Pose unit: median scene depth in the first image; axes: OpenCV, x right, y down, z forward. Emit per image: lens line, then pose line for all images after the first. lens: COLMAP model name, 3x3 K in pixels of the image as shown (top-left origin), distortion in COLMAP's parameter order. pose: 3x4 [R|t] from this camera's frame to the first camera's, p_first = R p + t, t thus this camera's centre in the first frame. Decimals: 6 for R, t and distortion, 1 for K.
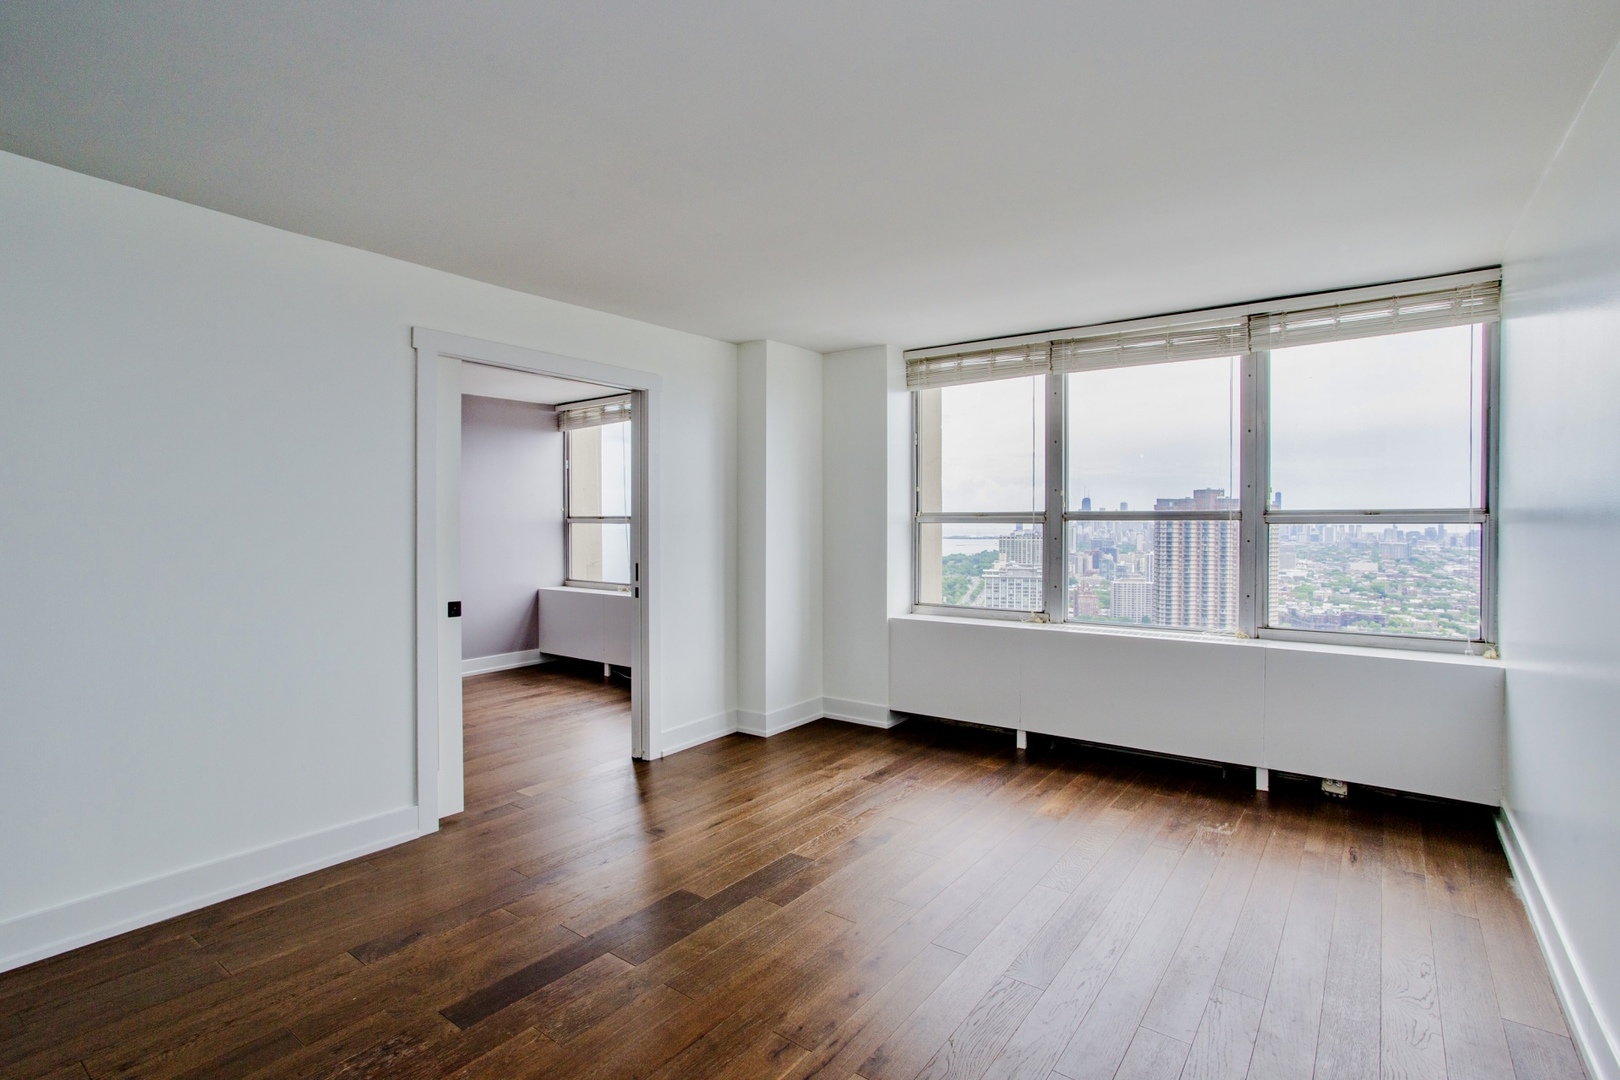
lens RADIAL K [[789.4, 0, 807.9], [0, 789.4, 533.1], [0, 0, 1]] dist [-0.010857, 0.007990]
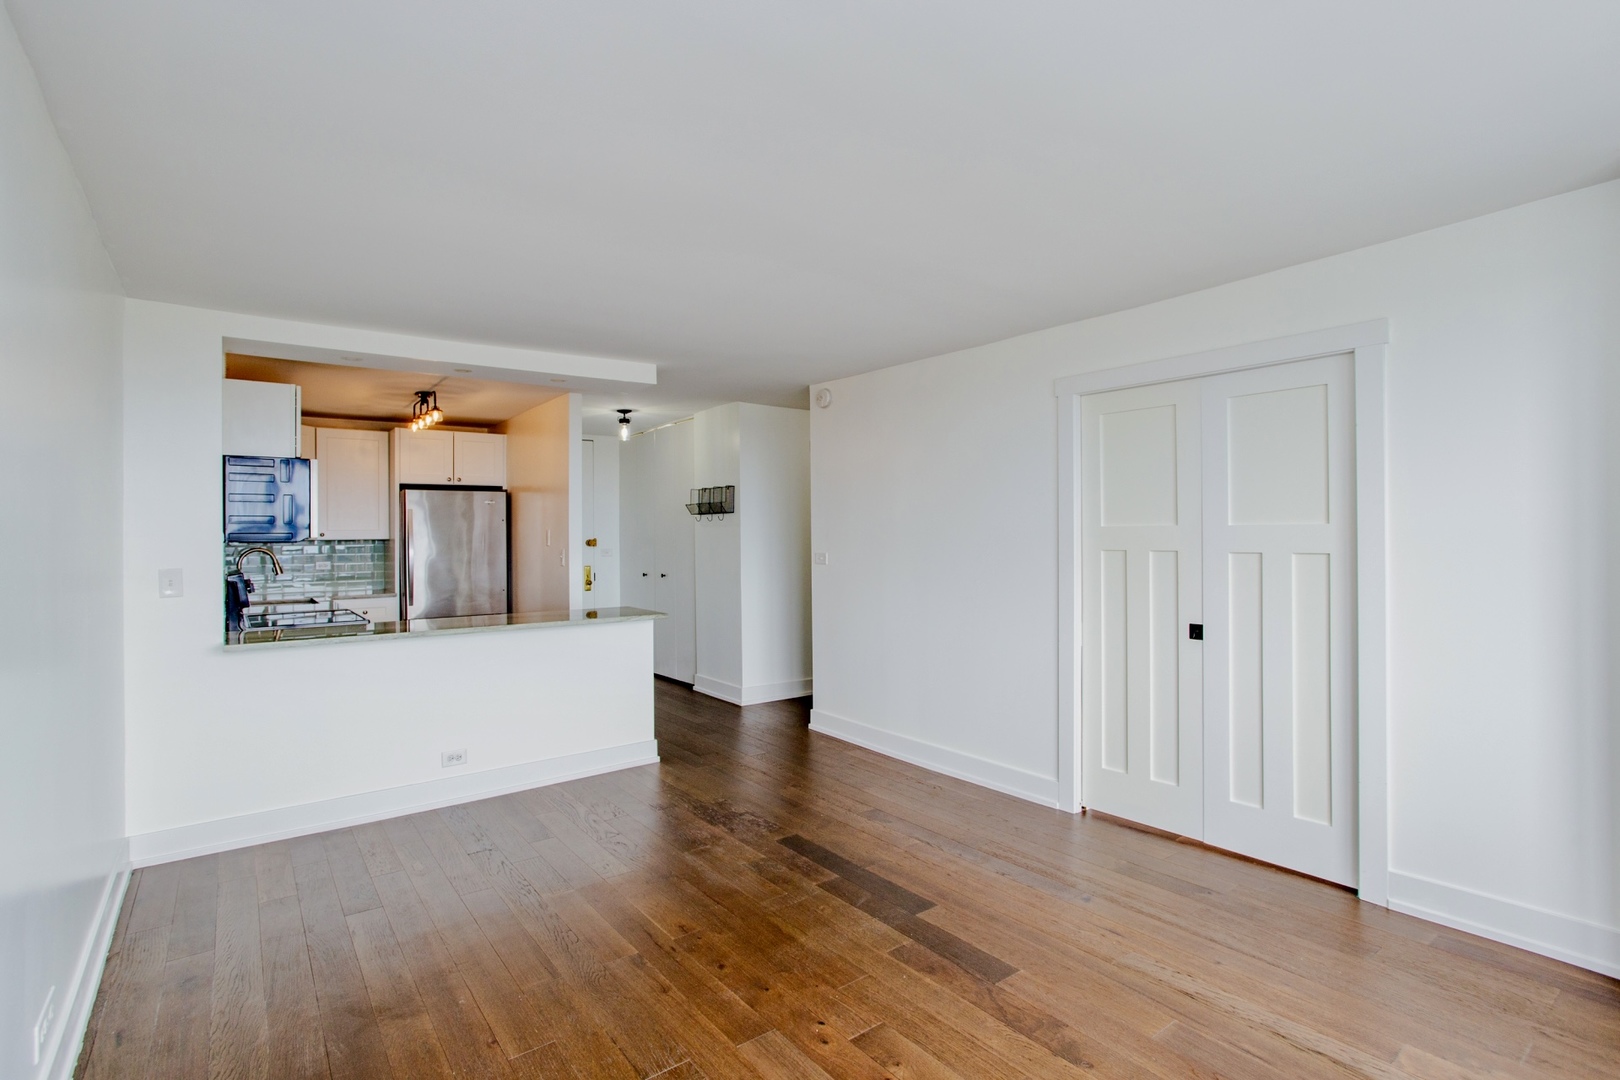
lens RADIAL K [[789.4, 0, 813.0], [0, 789.4, 535.1], [0, 0, 1]] dist [-0.010857, 0.007990]
pose [[-0.274820, -0.001826, -0.961494, 0.615425], [-0.002700, 0.999996, -0.001128, -0.020547], [0.961492, 0.002286, -0.274824, 0.792603]]
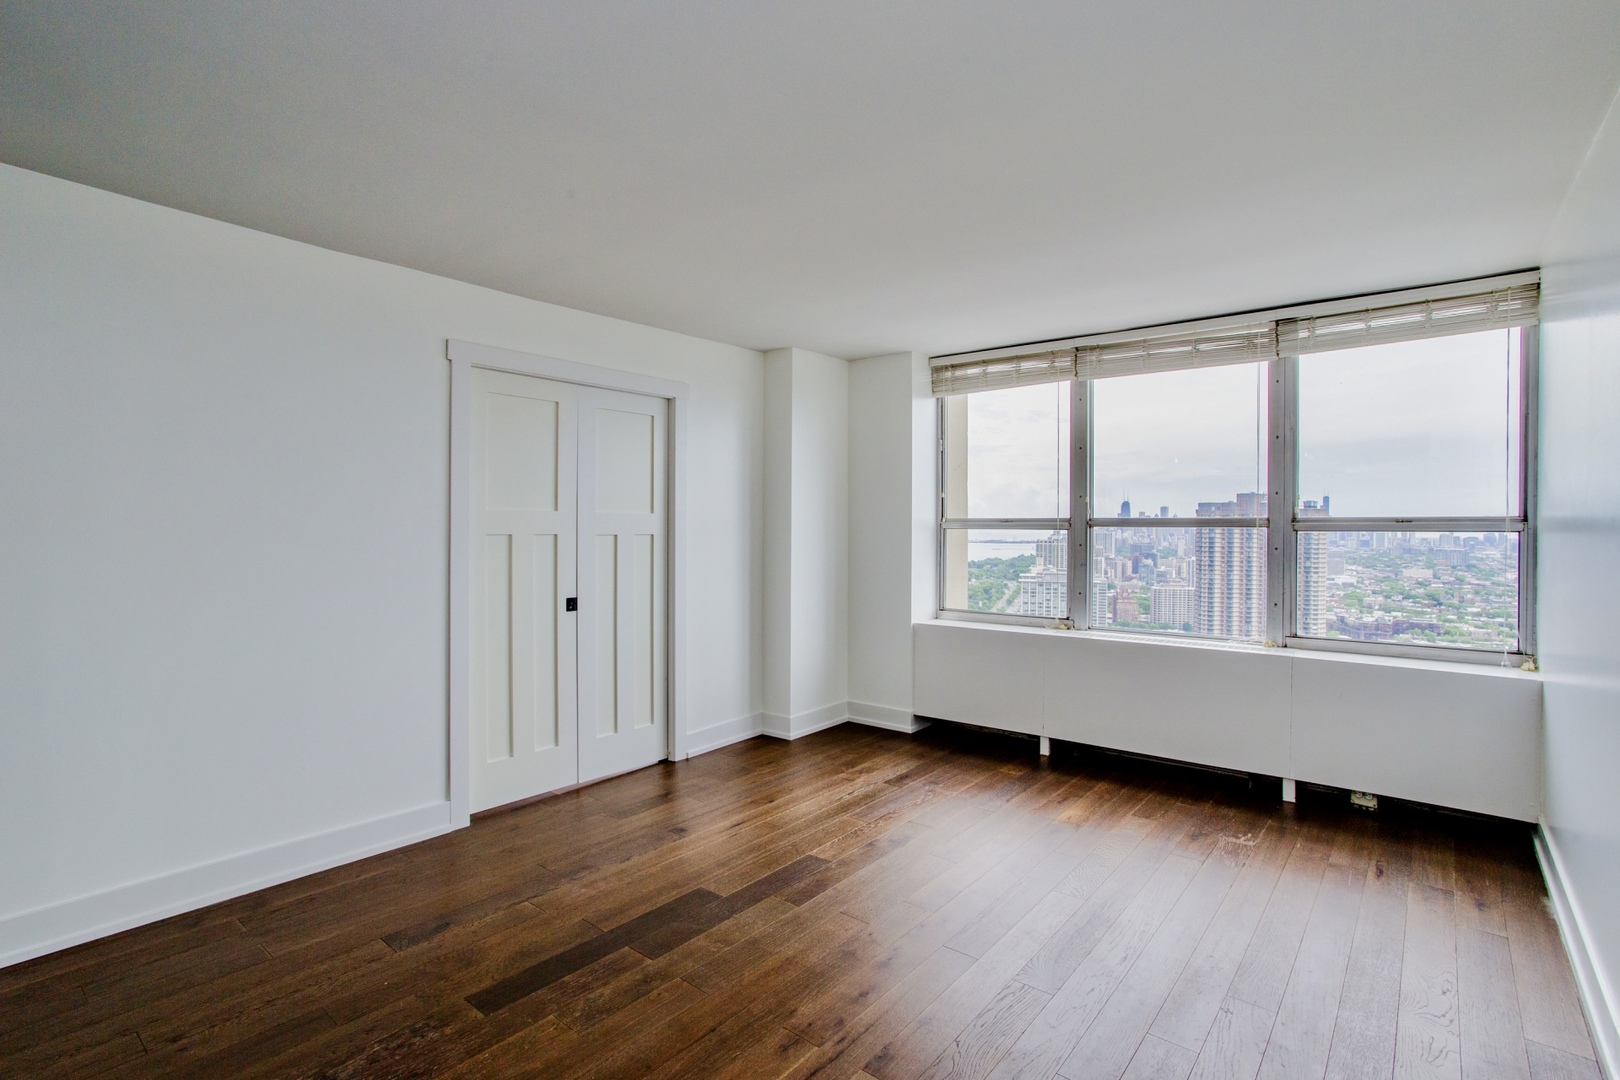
lens RADIAL K [[789.4, 0, 806.2], [0, 789.4, 533.5], [0, 0, 1]] dist [-0.010857, 0.007990]
pose [[0.998929, 0.003406, -0.046142, 0.015928], [-0.003575, 0.999987, -0.003575, -0.003187], [0.046129, 0.003736, 0.998929, -0.013076]]
